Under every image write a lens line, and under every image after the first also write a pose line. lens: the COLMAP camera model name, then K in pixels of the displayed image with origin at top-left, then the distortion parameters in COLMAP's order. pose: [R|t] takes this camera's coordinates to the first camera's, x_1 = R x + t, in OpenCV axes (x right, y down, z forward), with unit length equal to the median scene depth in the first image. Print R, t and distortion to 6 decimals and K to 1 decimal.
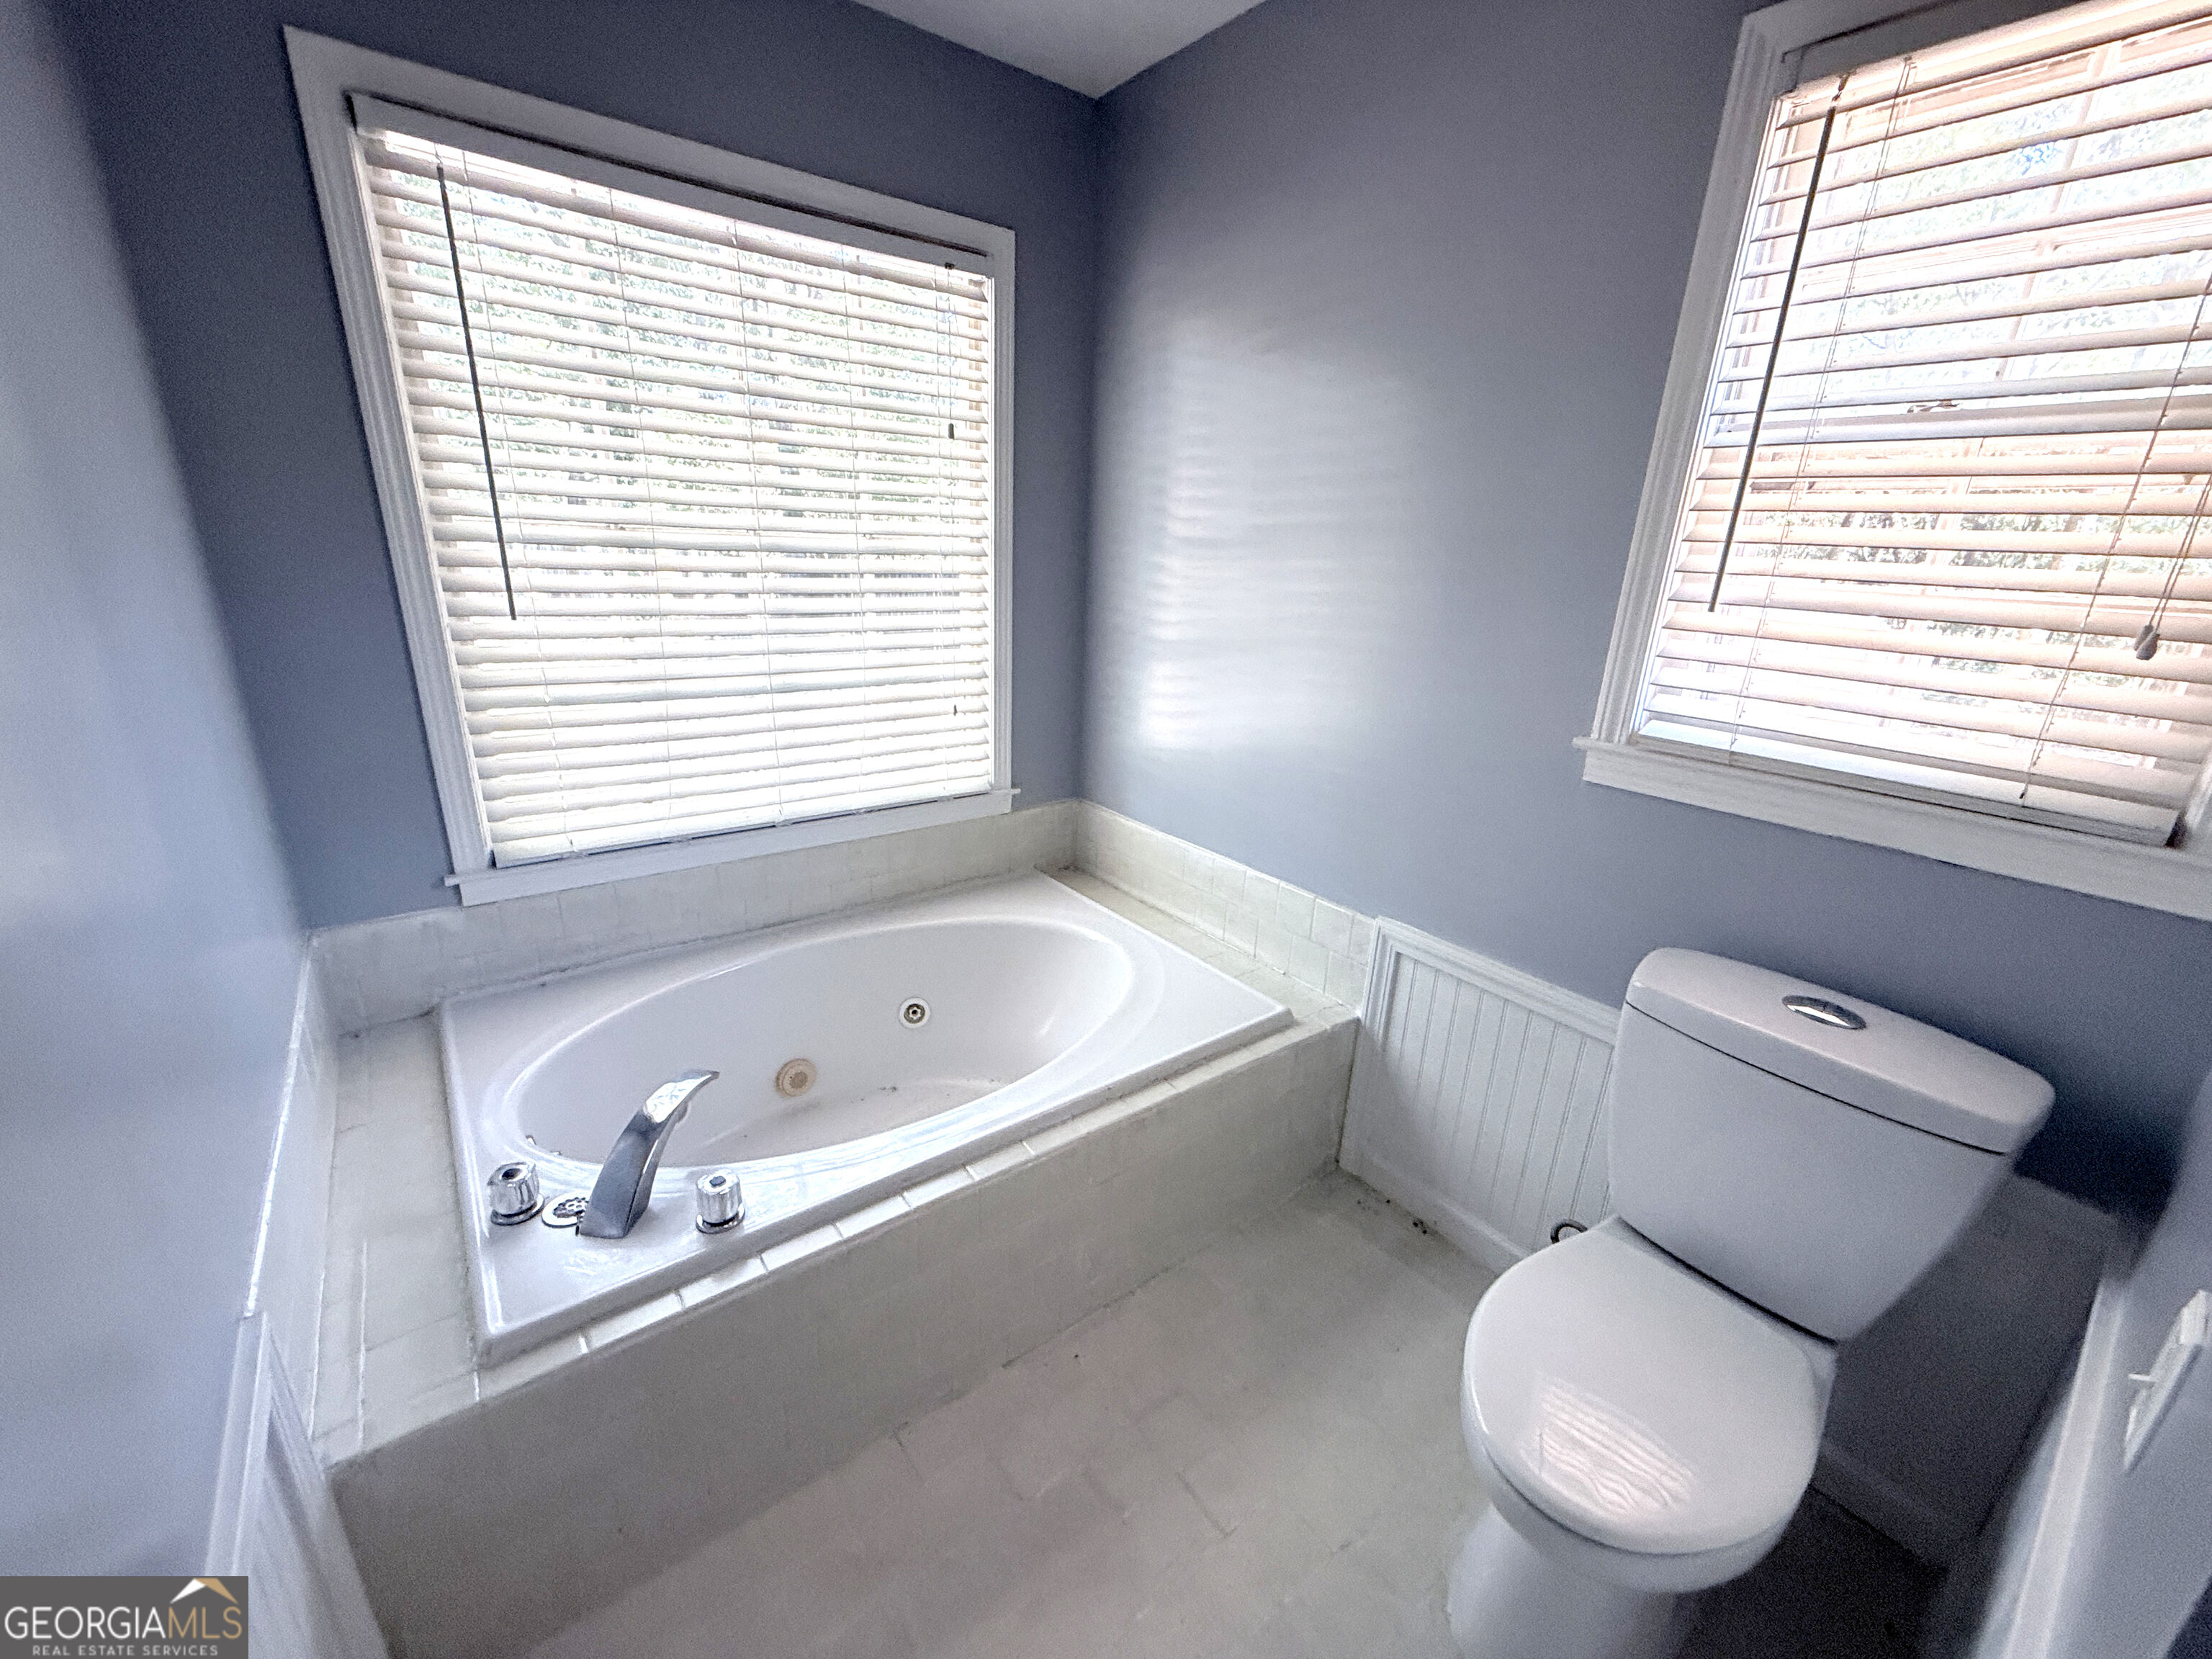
lens RADIAL K [[887.7, 0, 1106.0], [0, 887.7, 829.5], [0, 0, 1]] dist [0.002628, 0.000047]
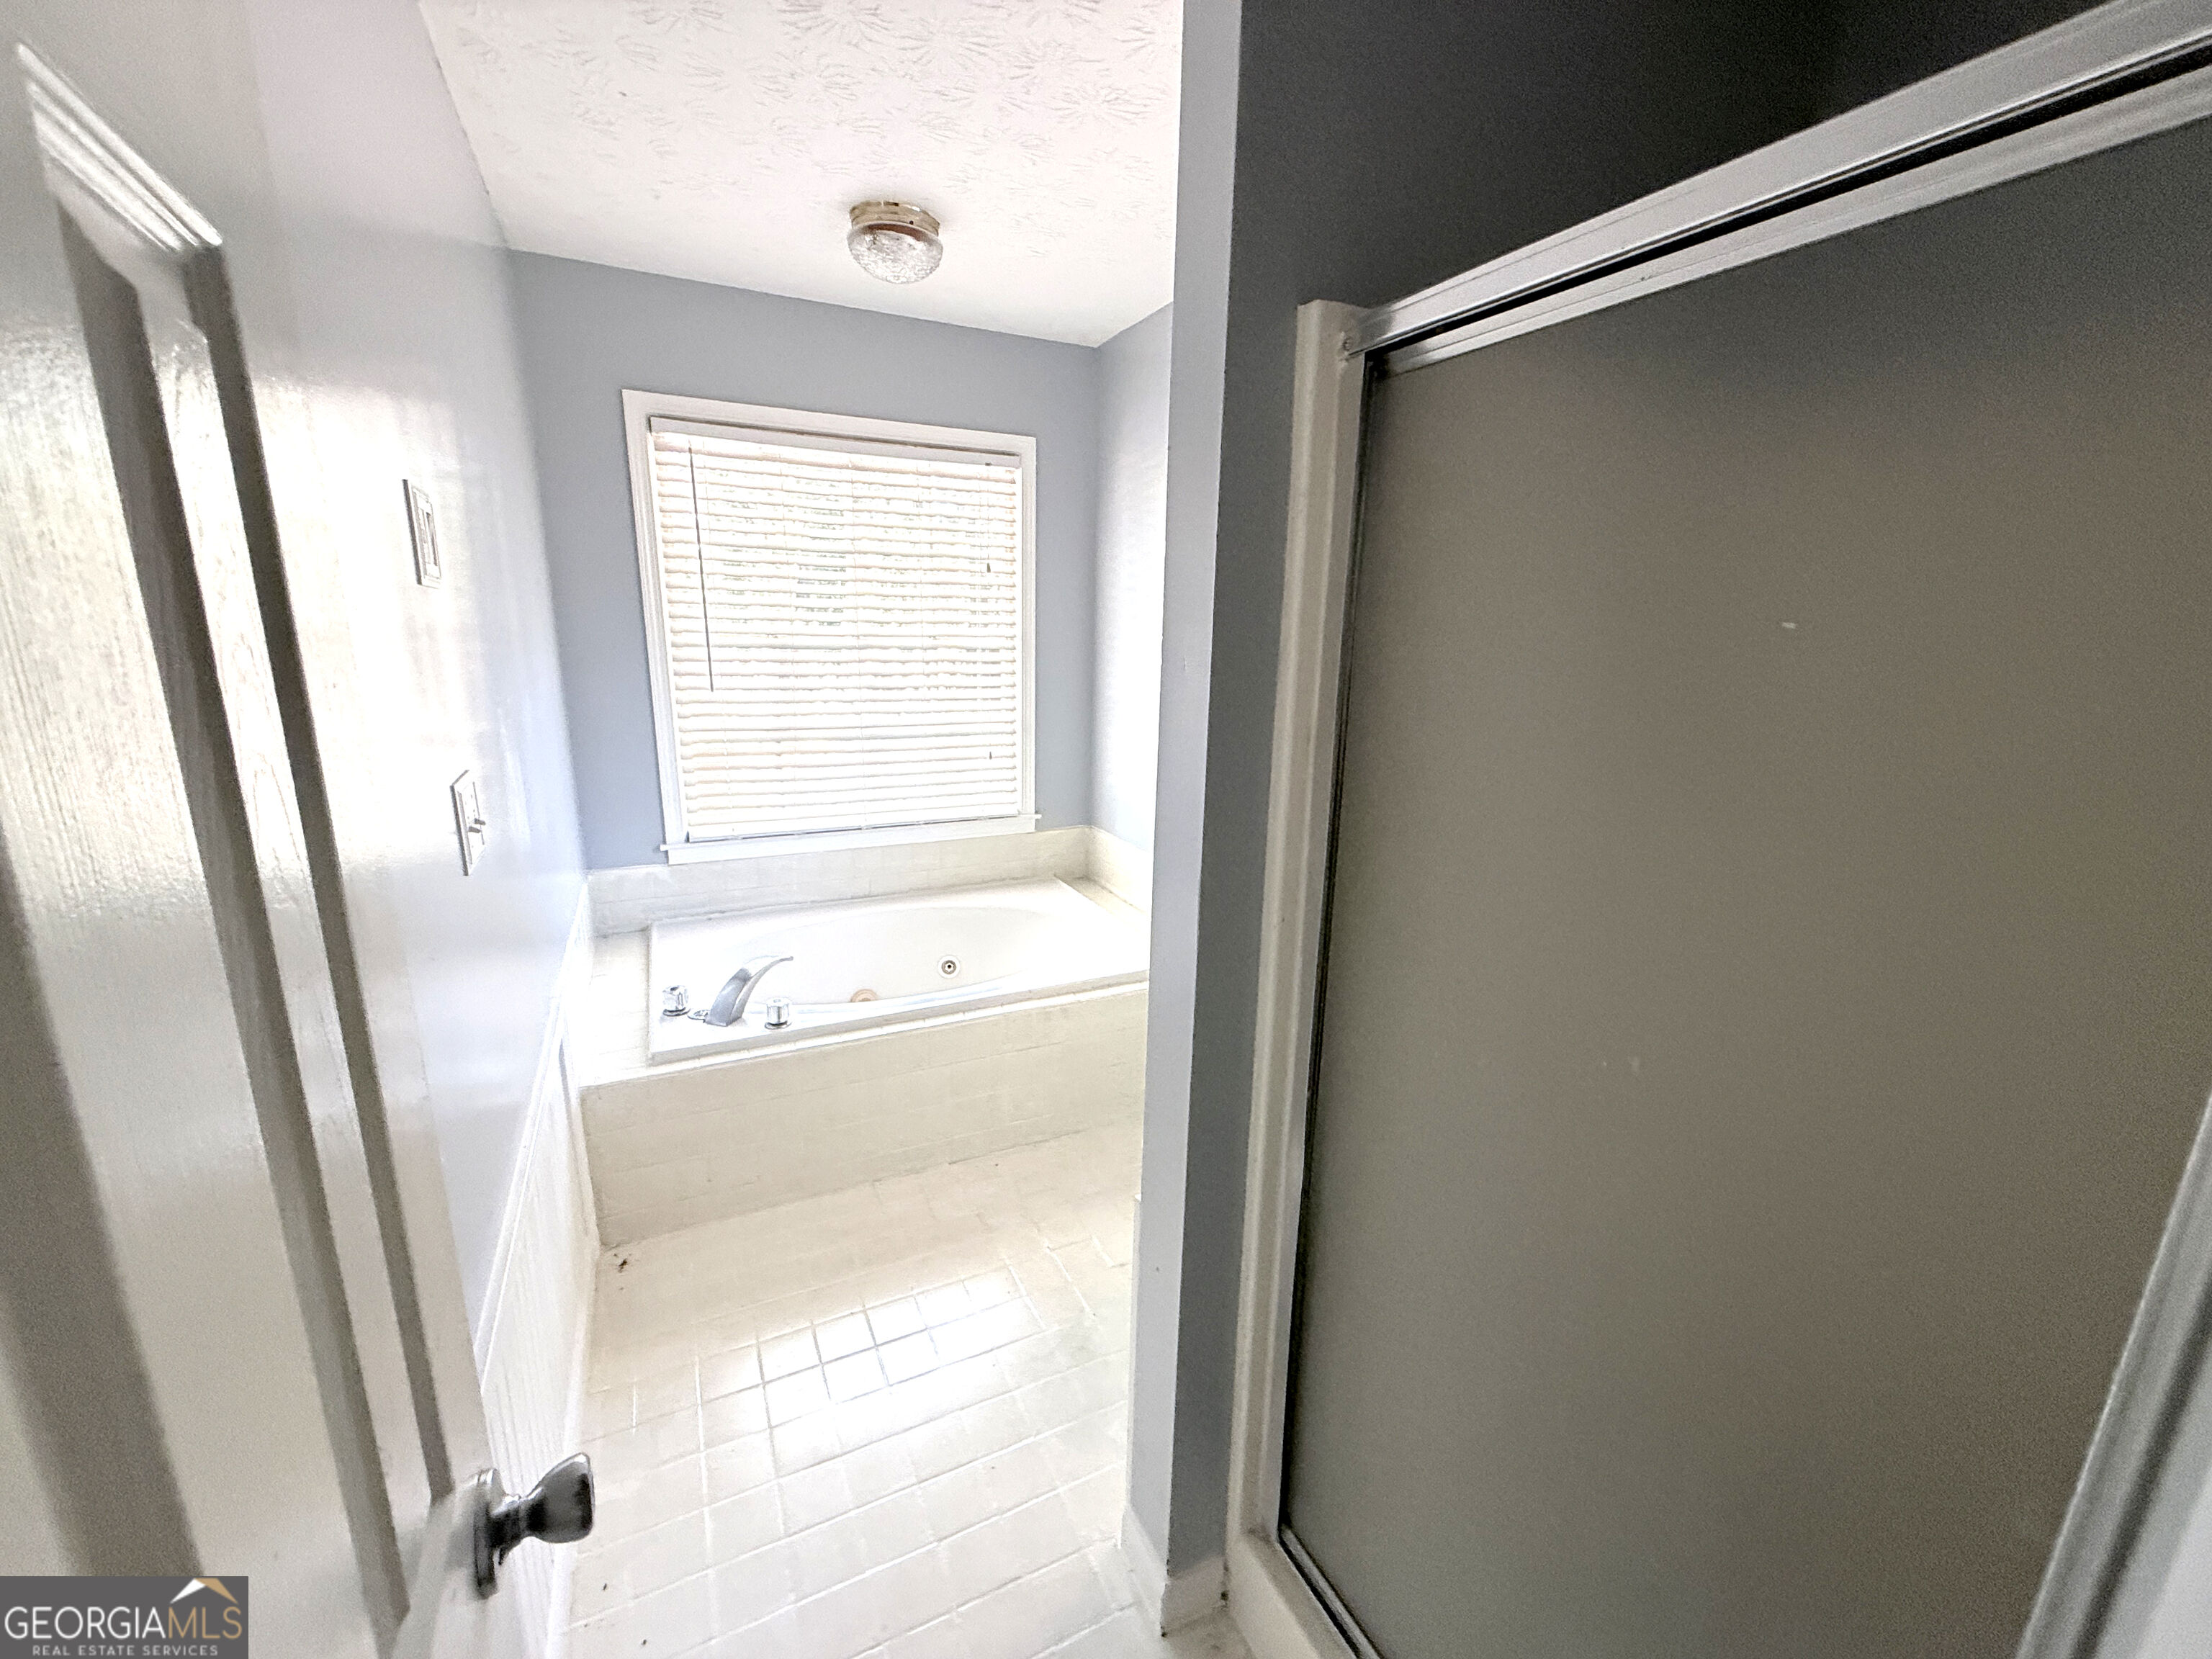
lens RADIAL K [[887.7, 0, 1106.0], [0, 887.7, 829.5], [0, 0, 1]] dist [0.002628, 0.000047]
pose [[0.979858, 0.027846, -0.197744, 0.371528], [-0.044834, 0.995627, -0.081959, 0.115263], [0.194597, 0.089174, 0.976821, -0.430266]]
